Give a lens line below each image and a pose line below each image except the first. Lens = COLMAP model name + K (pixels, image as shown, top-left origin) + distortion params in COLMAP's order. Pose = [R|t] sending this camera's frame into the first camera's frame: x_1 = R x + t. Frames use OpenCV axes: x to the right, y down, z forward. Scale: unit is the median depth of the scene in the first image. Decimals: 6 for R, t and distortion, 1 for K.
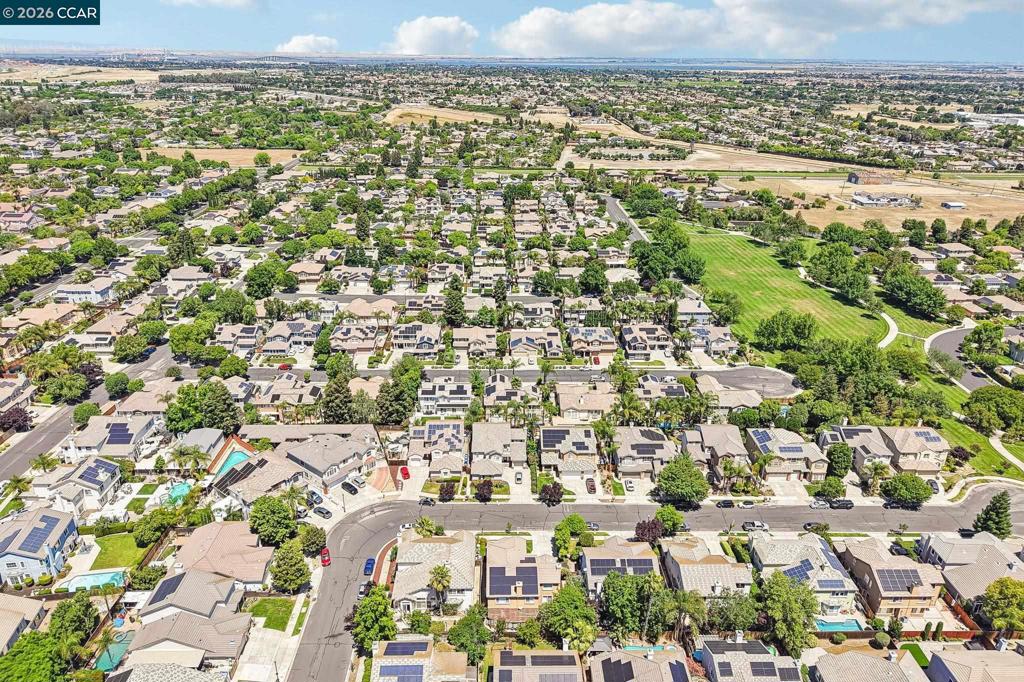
lens RADIAL K [[678.6, 0, 512.0], [0, 678.6, 341.0], [0, 0, 1]] dist [0.080163, -0.126517]
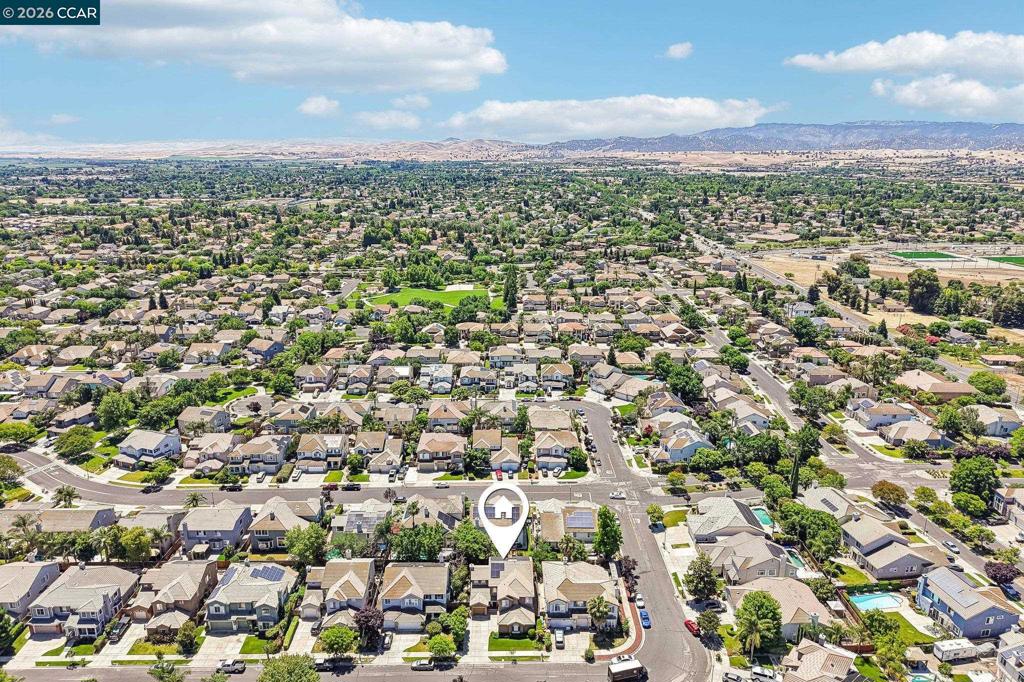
lens RADIAL K [[682.8, 0, 512.0], [0, 682.8, 341.0], [0, 0, 1]] dist [0.038288, -0.041610]
pose [[-0.999912, -0.011513, 0.006639, -0.003182], [-0.004951, 0.786255, 0.617883, -0.452543], [-0.012334, 0.617796, -0.786242, 1.074269]]
